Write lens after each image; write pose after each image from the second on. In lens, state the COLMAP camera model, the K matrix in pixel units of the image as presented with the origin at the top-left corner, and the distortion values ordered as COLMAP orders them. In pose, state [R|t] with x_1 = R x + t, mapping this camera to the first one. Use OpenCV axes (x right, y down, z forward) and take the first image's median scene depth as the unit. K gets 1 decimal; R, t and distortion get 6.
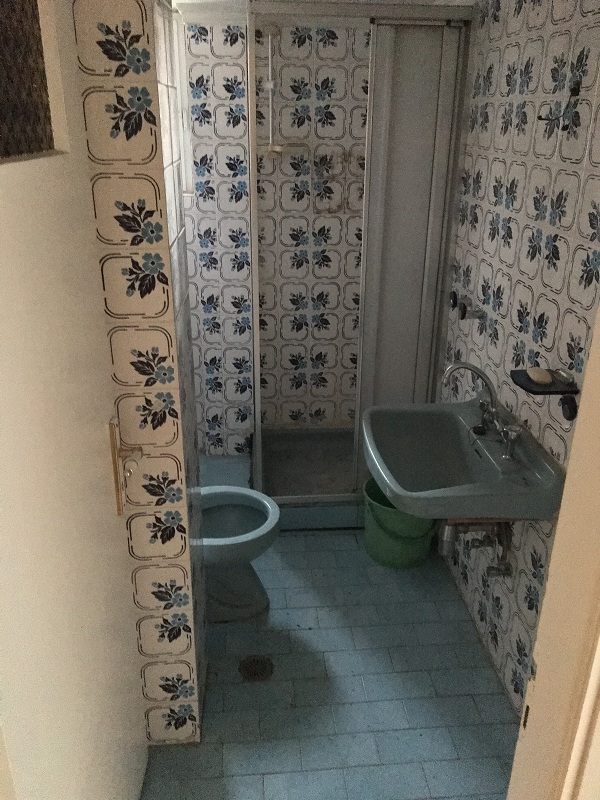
lens RADIAL K [[671.7, 0, 301.0], [0, 671.7, 403.1], [0, 0, 1]] dist [0.070000, -0.097481]
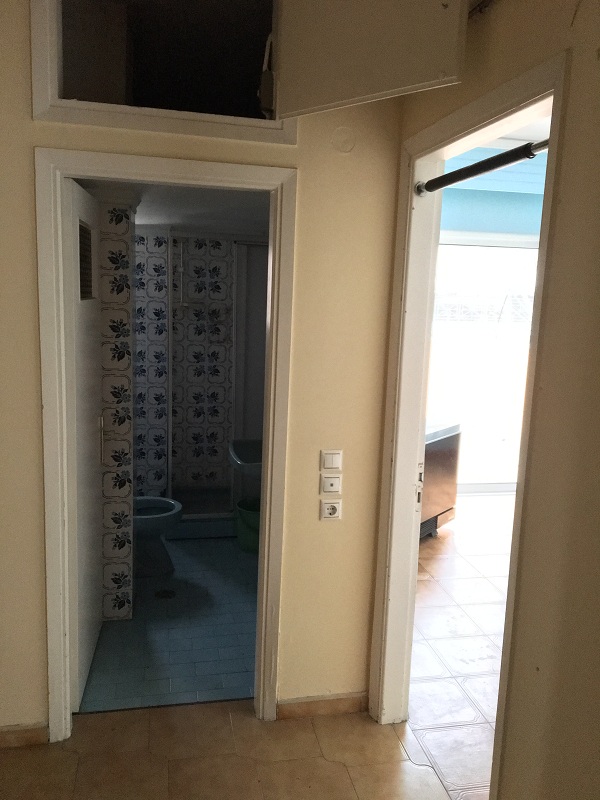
lens RADIAL K [[671.7, 0, 300.0], [0, 671.7, 398.5], [0, 0, 1]] dist [0.070000, -0.097481]
pose [[0.992196, 0.006518, 0.124518, 0.039195], [0.022781, 0.972348, -0.232422, 0.237870], [-0.122590, 0.233445, 0.964611, -0.572333]]
